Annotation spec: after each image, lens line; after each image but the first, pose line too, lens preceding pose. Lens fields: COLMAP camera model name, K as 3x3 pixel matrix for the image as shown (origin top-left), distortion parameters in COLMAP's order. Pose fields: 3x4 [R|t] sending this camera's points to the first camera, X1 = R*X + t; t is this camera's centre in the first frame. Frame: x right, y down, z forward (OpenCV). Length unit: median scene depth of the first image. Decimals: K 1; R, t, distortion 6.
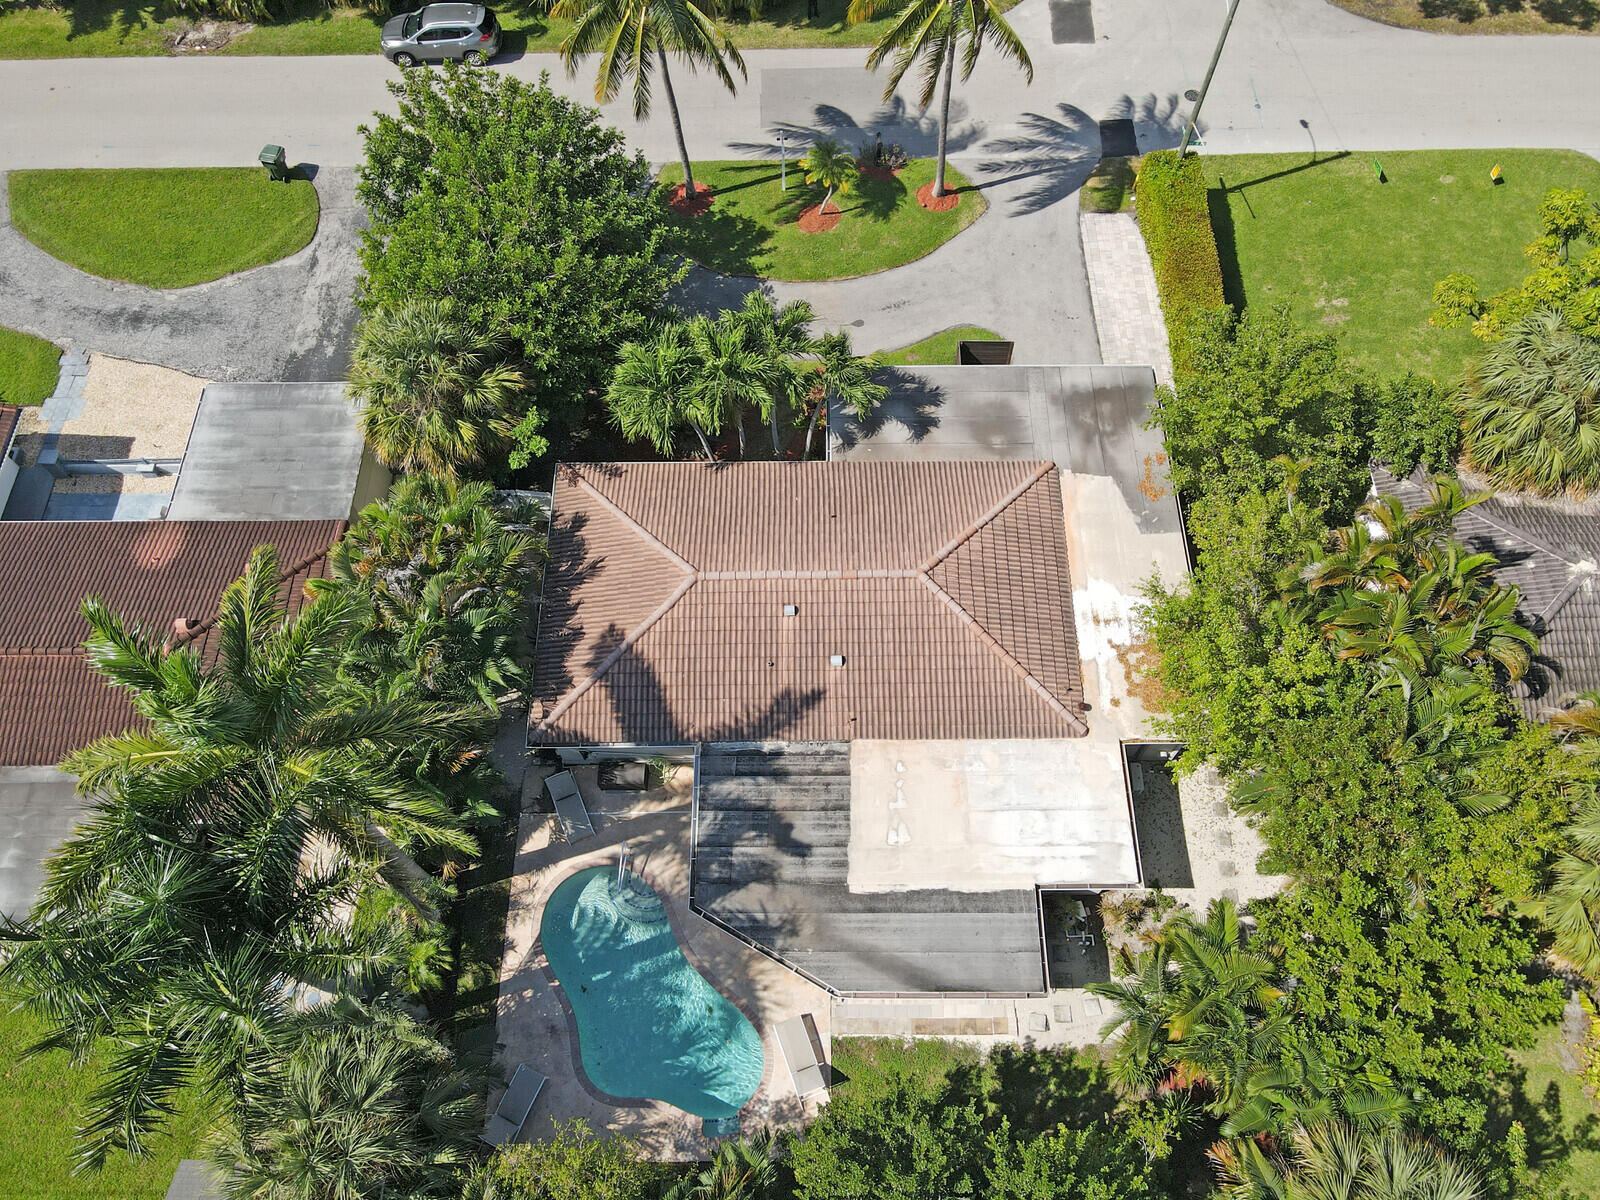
lens RADIAL K [[1142.5, 0, 800.0], [0, 1142.5, 600.0], [0, 0, 1]] dist [0.007165, 0.005470]
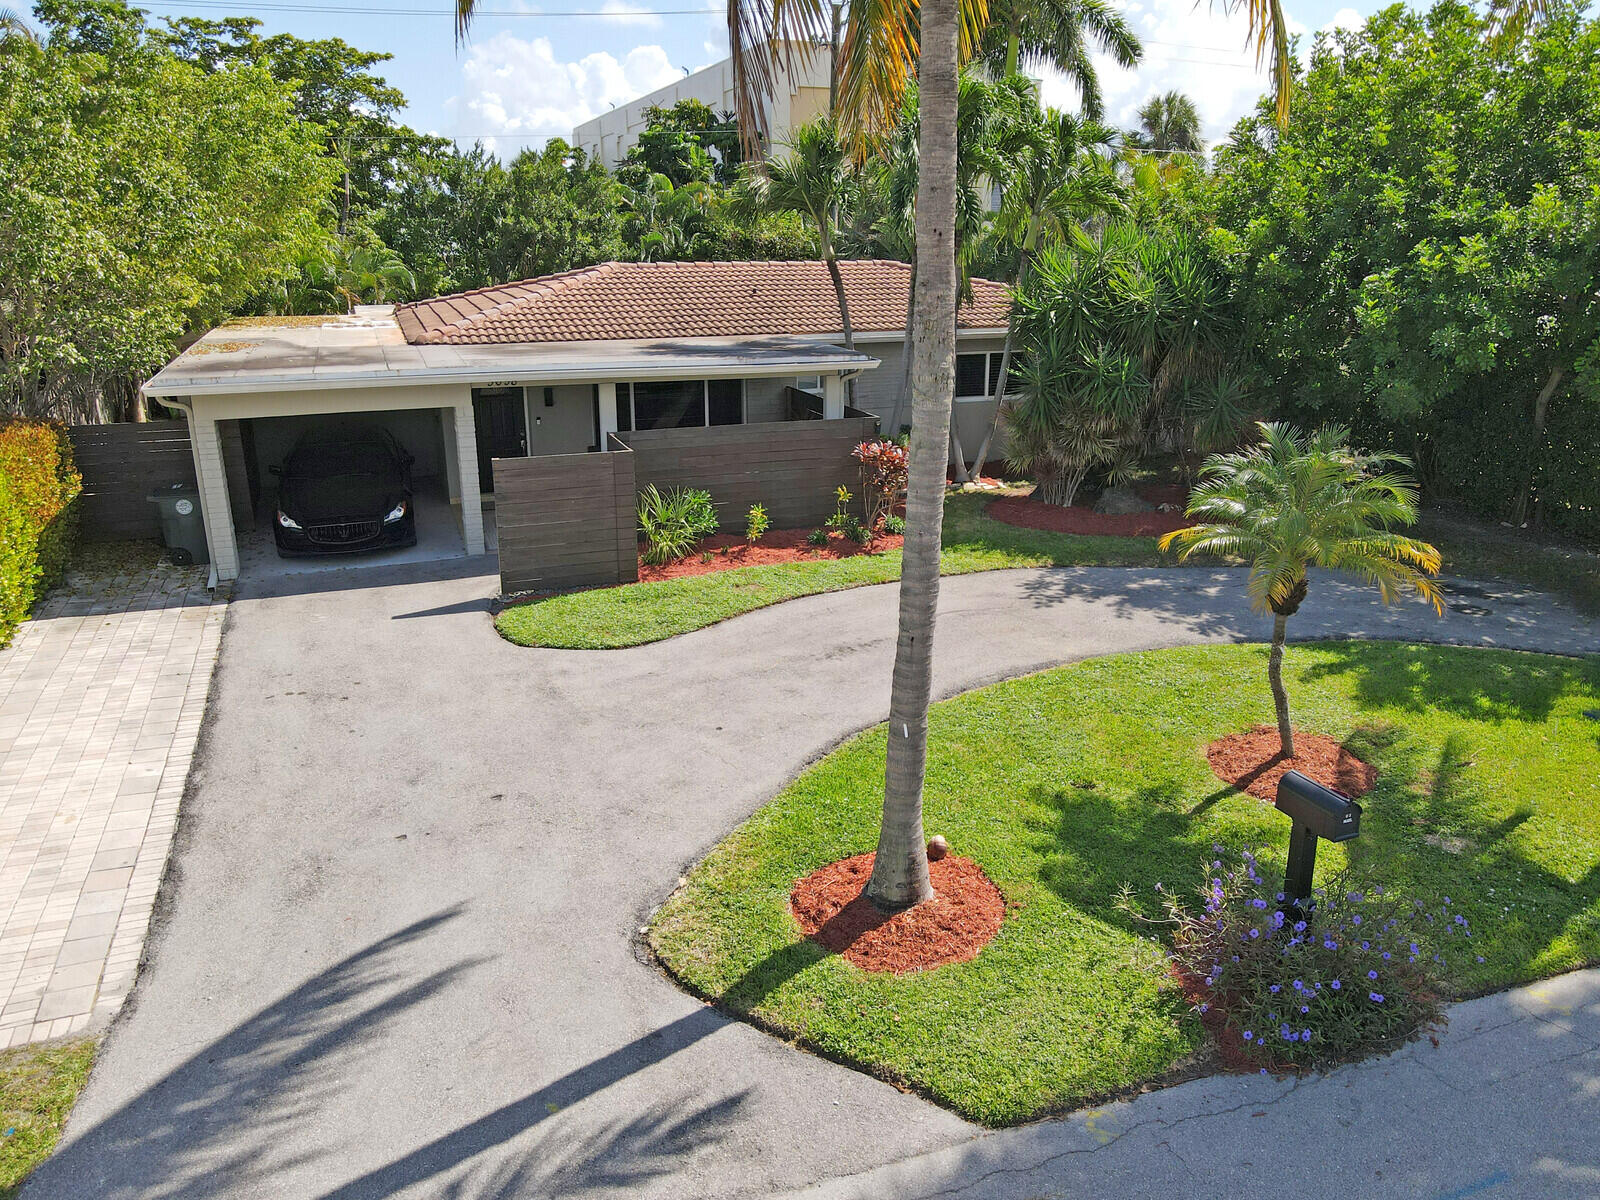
lens RADIAL K [[1142.5, 0, 800.0], [0, 1142.5, 600.0], [0, 0, 1]] dist [0.007165, 0.005470]
pose [[-0.937021, 0.114065, -0.330121, 0.265465], [-0.307065, 0.181373, 0.934246, -0.731084], [0.166439, 0.976777, -0.134925, 1.320278]]
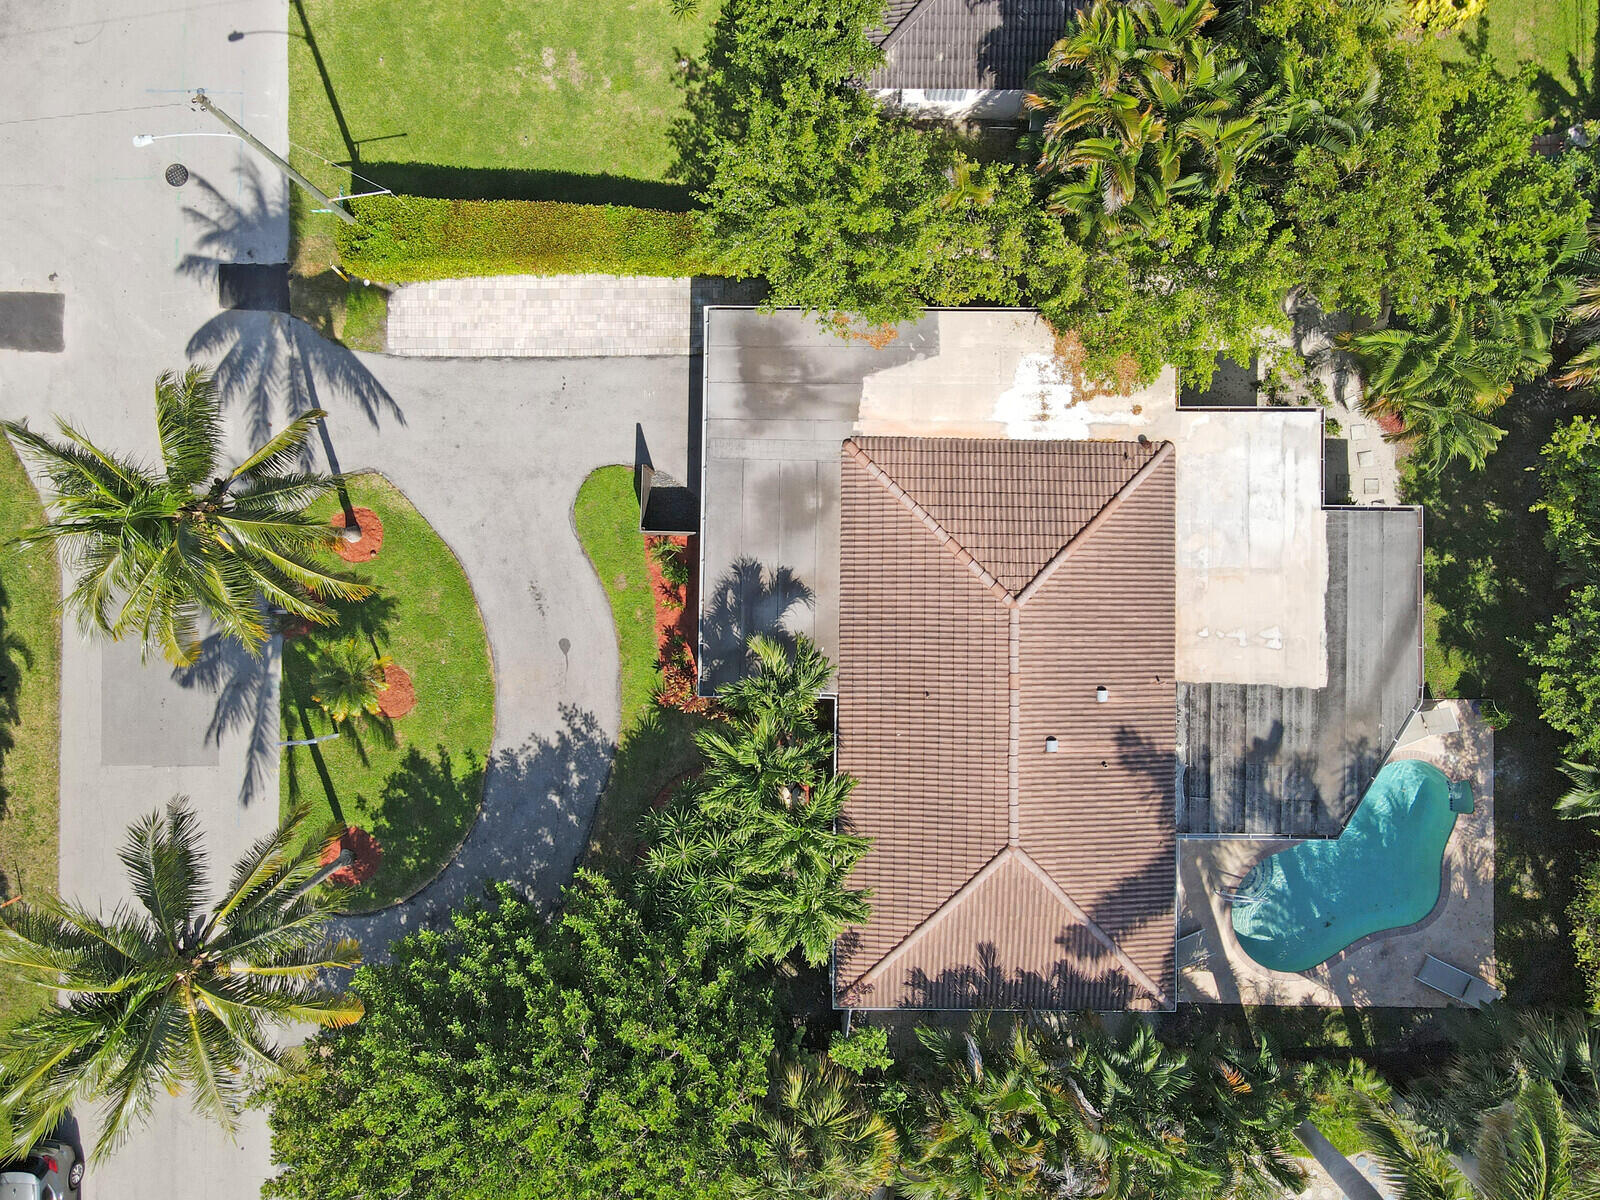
lens RADIAL K [[1142.5, 0, 800.0], [0, 1142.5, 600.0], [0, 0, 1]] dist [0.007165, 0.005470]
pose [[0.010619, -0.999658, 0.023915, 0.083486], [0.896044, 0.020129, 0.443508, -0.577467], [-0.443838, 0.016719, 0.895951, 0.244575]]
